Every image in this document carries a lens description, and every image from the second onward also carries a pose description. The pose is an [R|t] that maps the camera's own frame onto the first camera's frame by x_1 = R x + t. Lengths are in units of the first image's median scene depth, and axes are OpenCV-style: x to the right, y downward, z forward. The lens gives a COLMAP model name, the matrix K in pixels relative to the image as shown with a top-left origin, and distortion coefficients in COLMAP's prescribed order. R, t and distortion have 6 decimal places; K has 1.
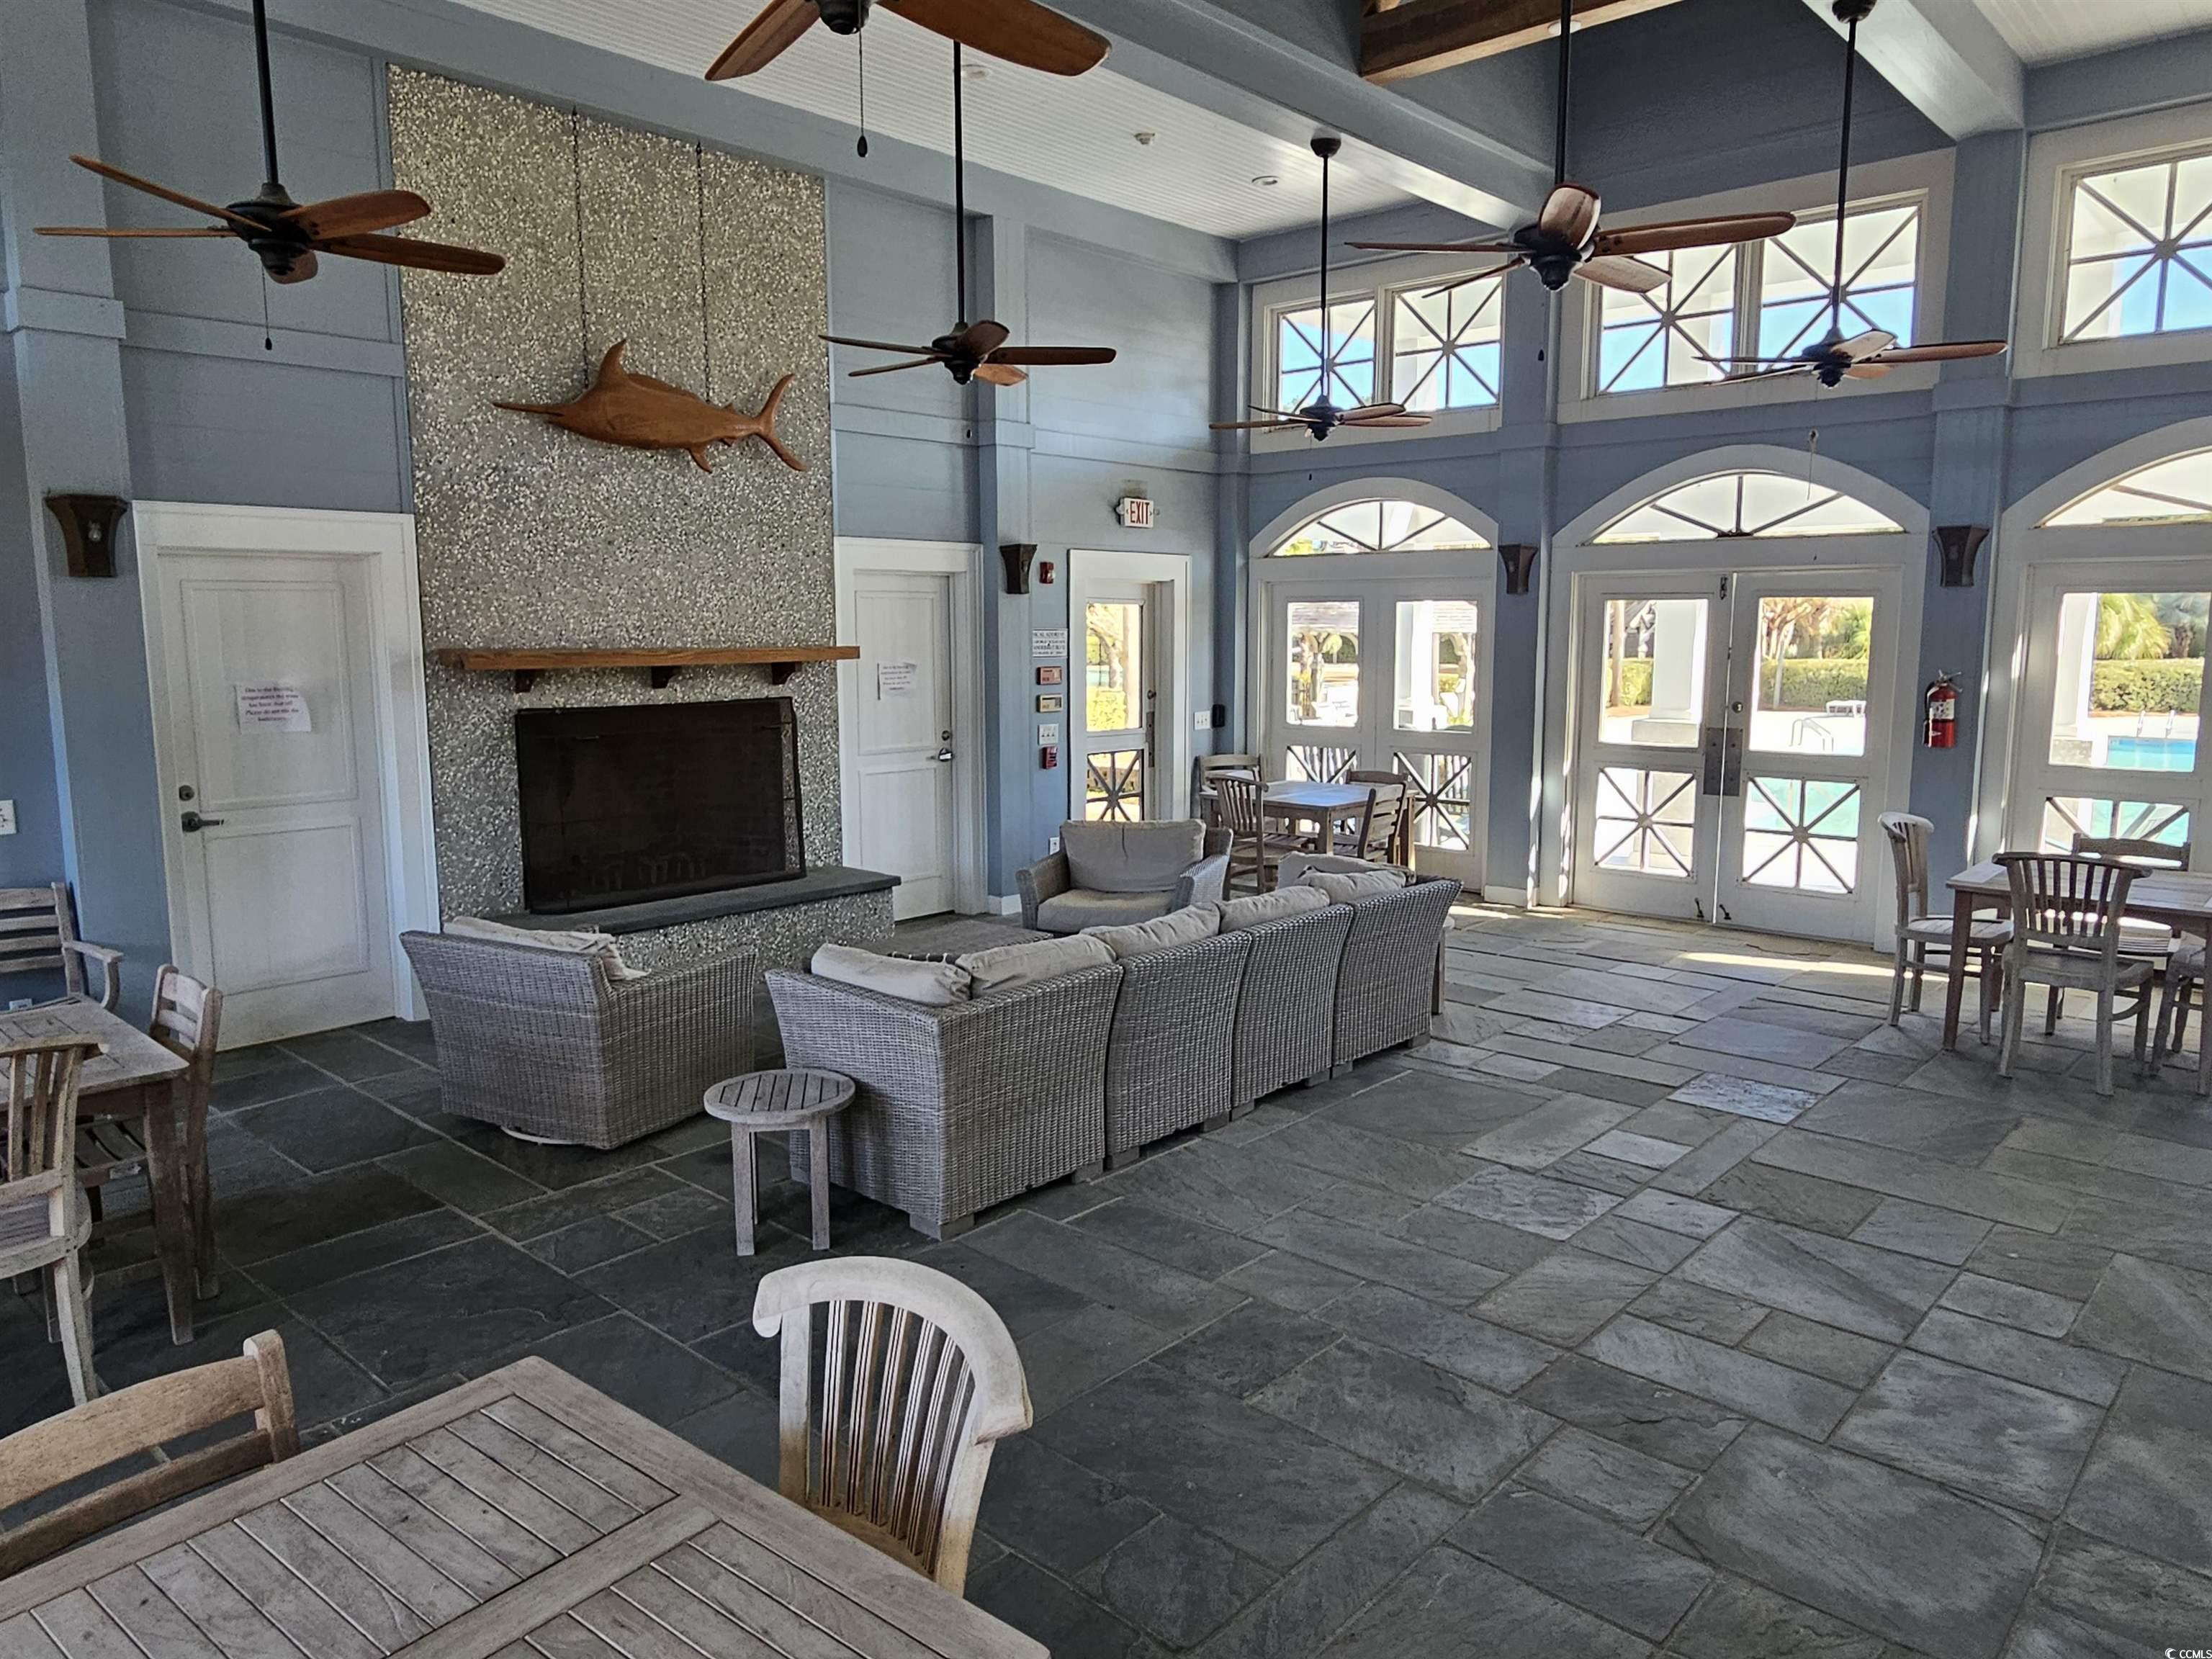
lens RADIAL K [[1486.4, 0, 1091.0], [0, 1486.4, 823.9], [0, 0, 1]] dist [-0.004610, 0.008338]
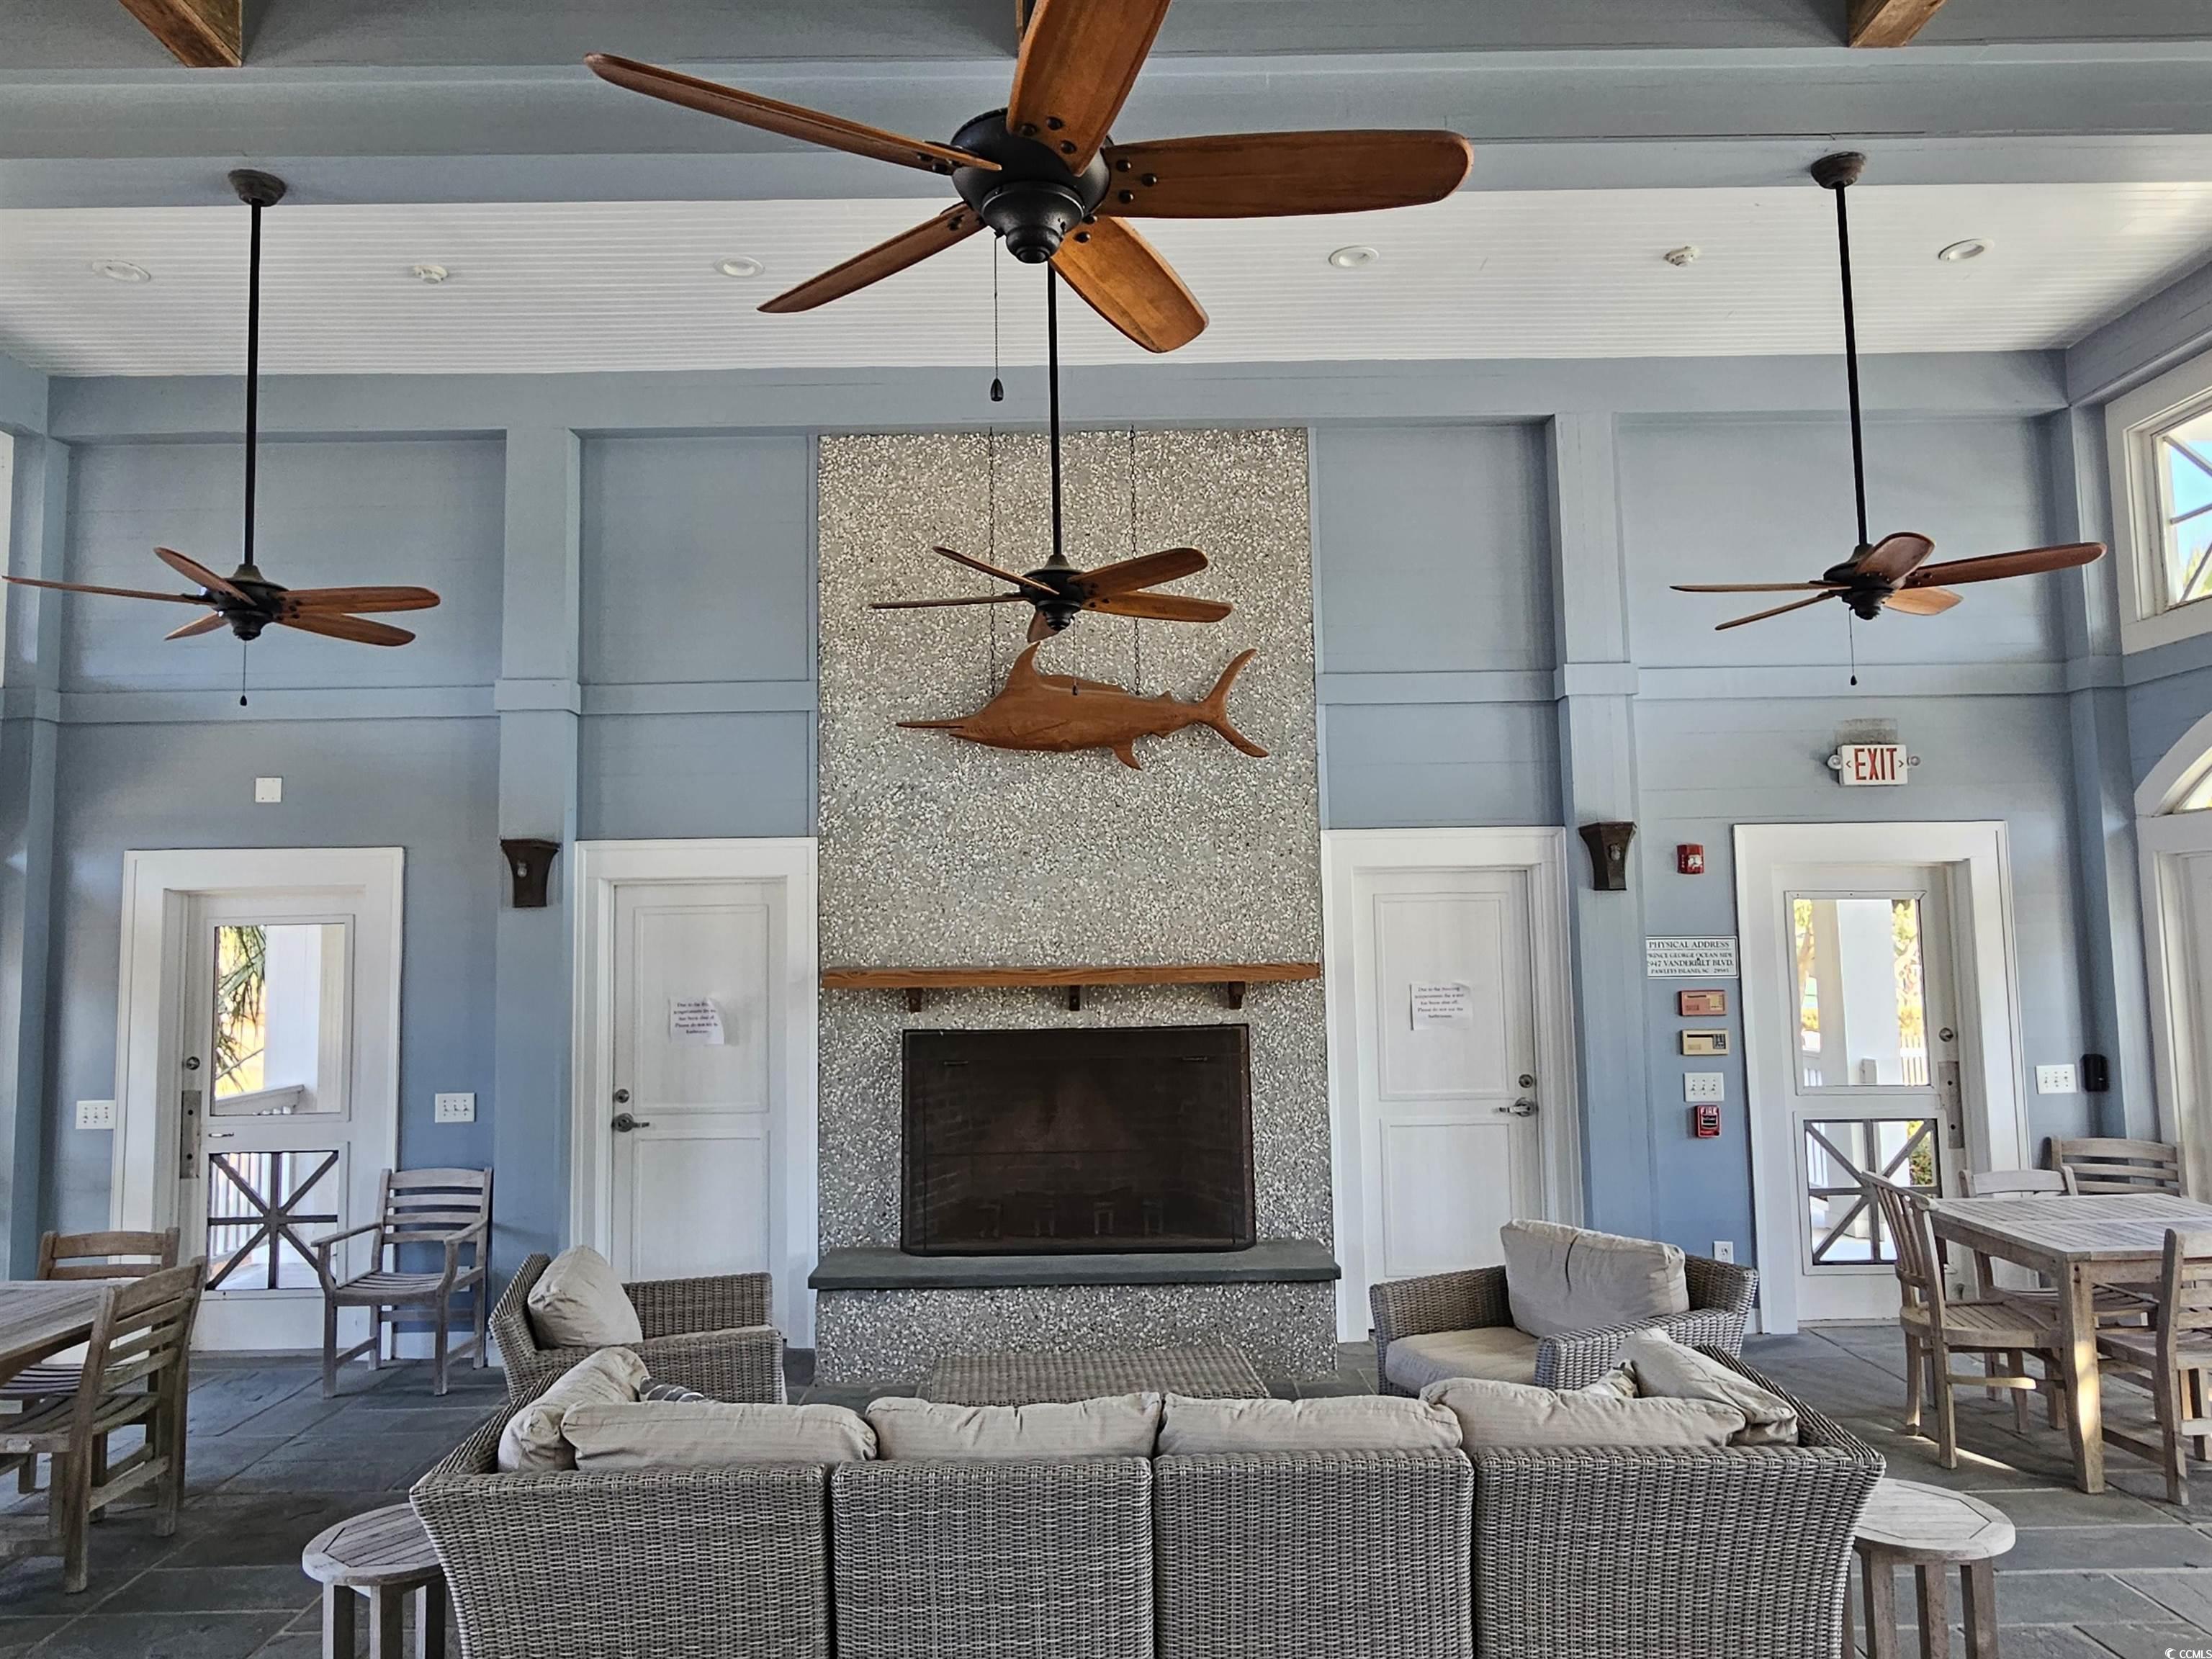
lens RADIAL K [[1486.4, 0, 1101.4], [0, 1486.4, 821.7], [0, 0, 1]] dist [-0.004610, 0.008338]
pose [[0.680522, -0.071622, -0.729219, 0.367016], [-0.083475, 0.981154, -0.174267, -0.046507], [0.727957, 0.179464, 0.661718, 0.385668]]
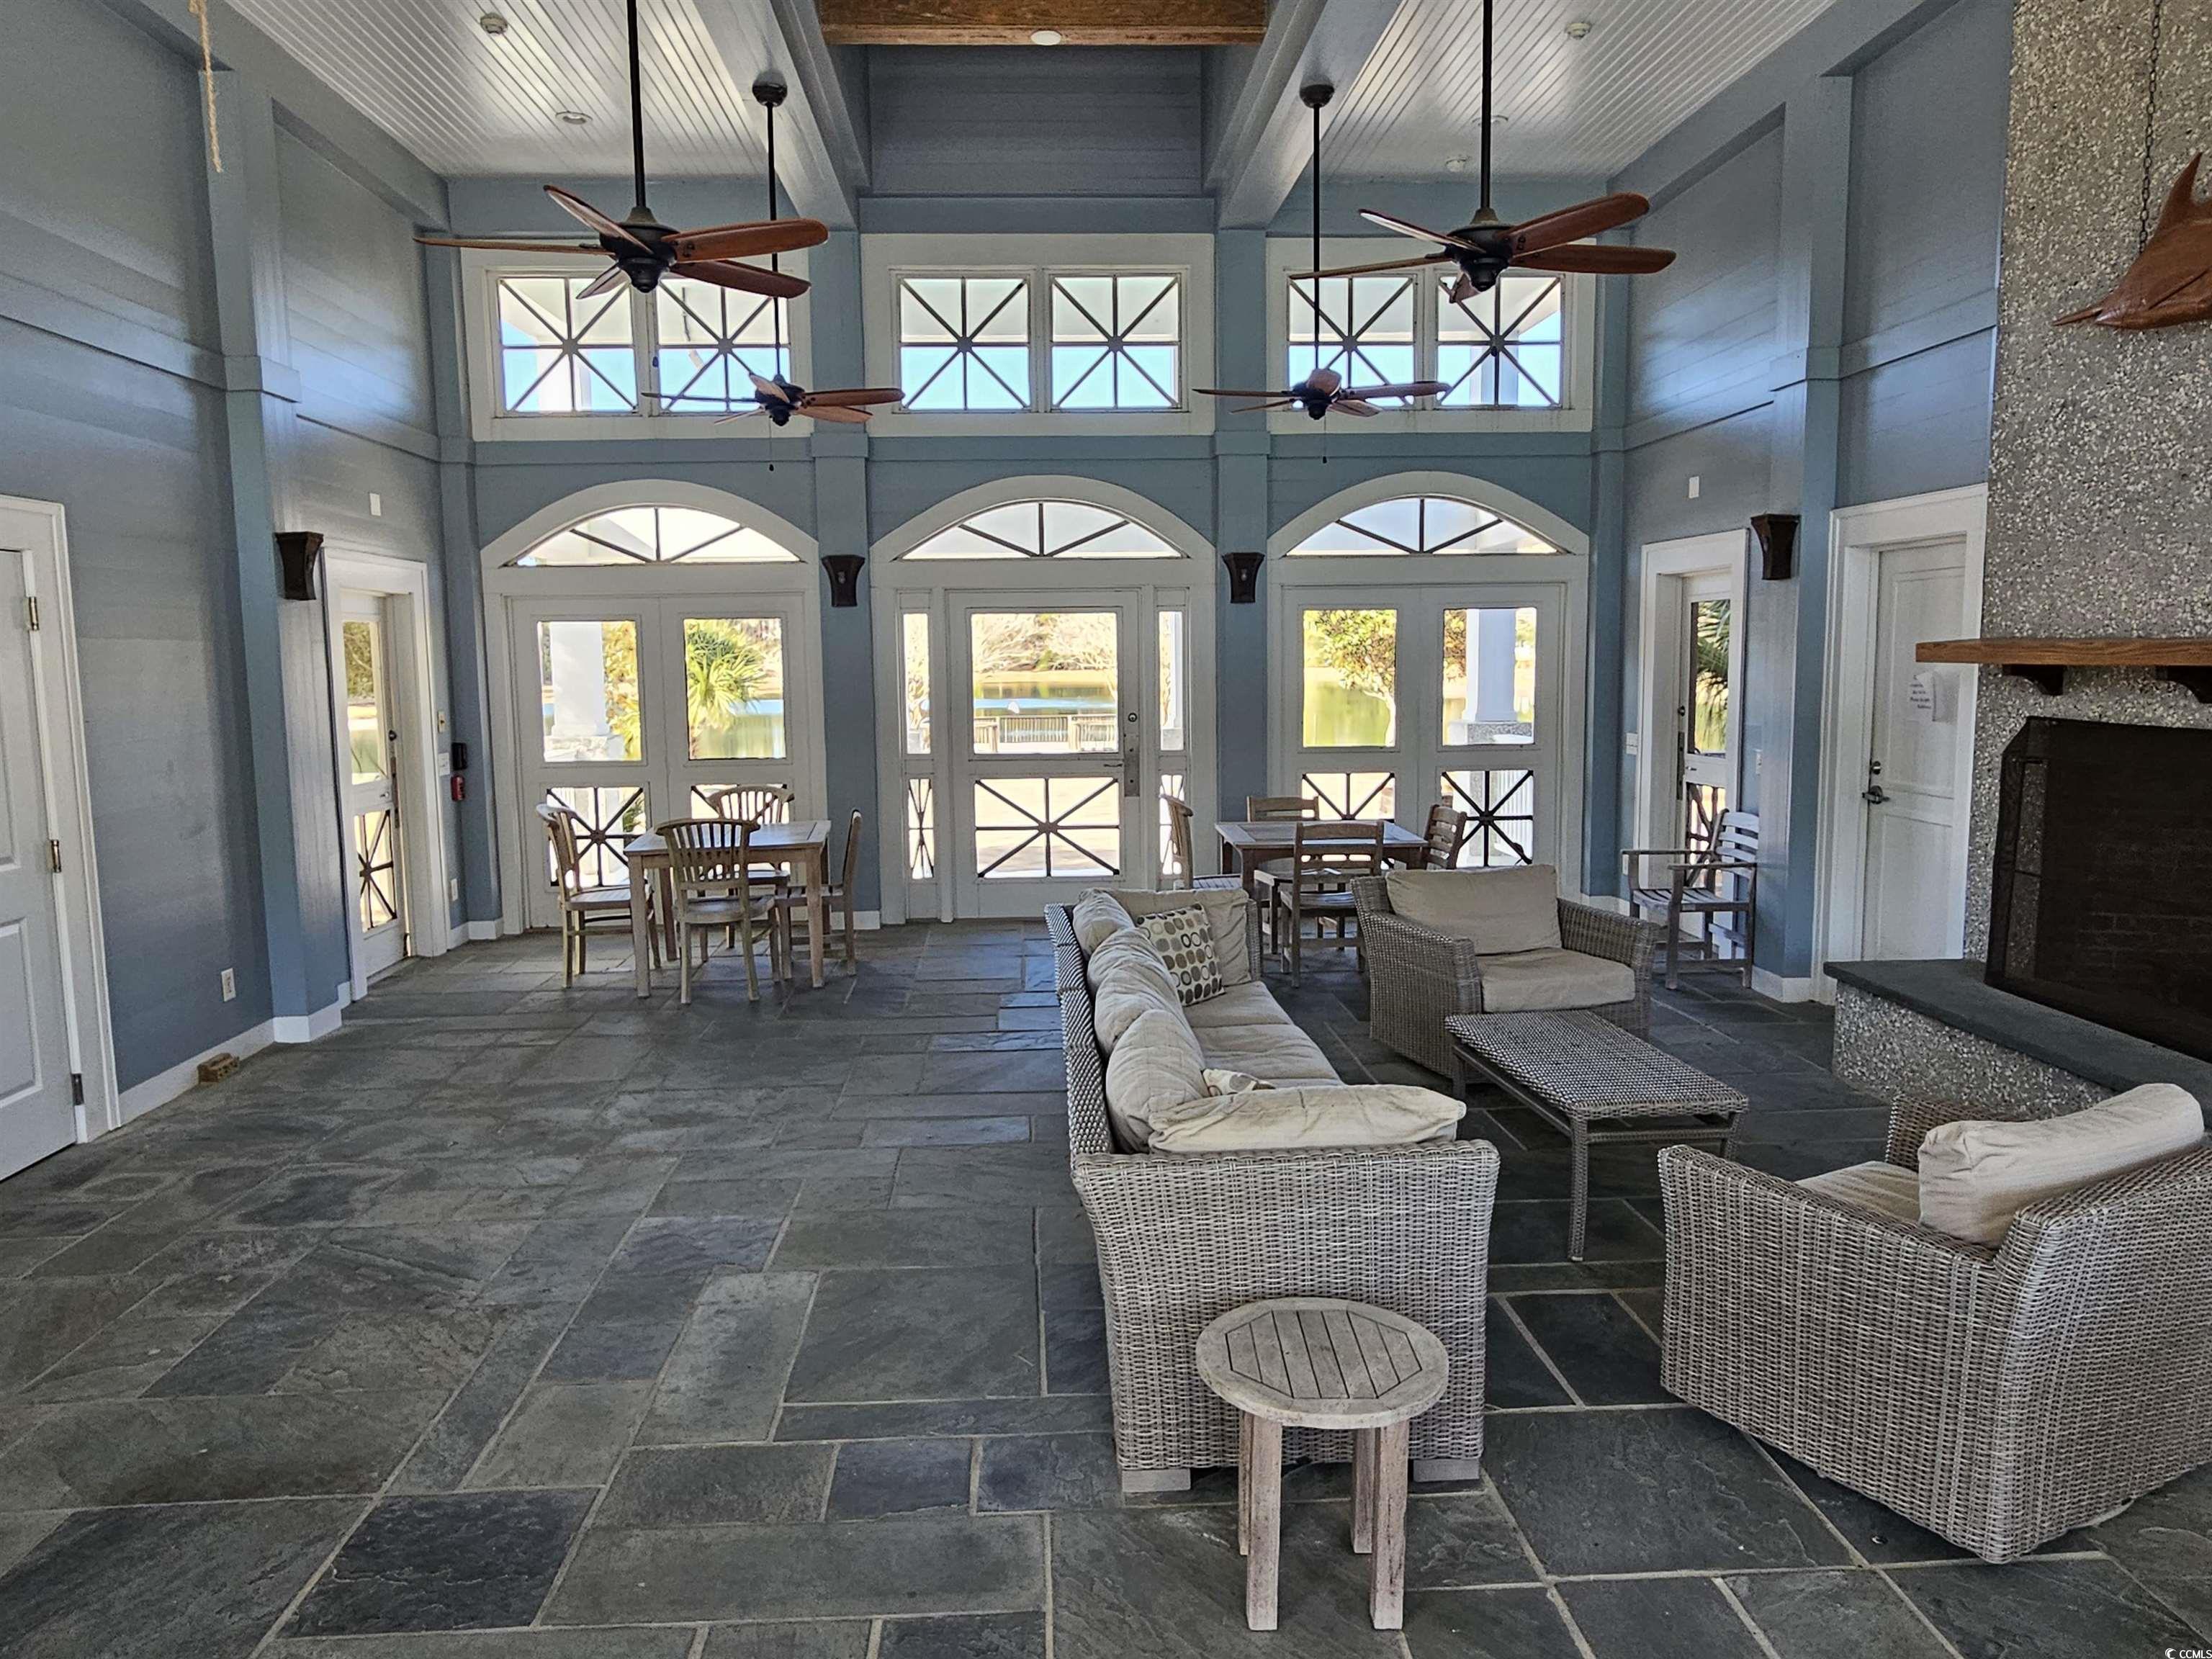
lens RADIAL K [[1486.4, 0, 1102.3], [0, 1486.4, 826.7], [0, 0, 1]] dist [-0.004610, 0.008338]
pose [[-0.689684, 0.098261, -0.717412, 0.457908], [-0.078124, 0.974869, 0.208629, -0.129152], [0.719883, 0.199935, -0.664676, 1.050324]]
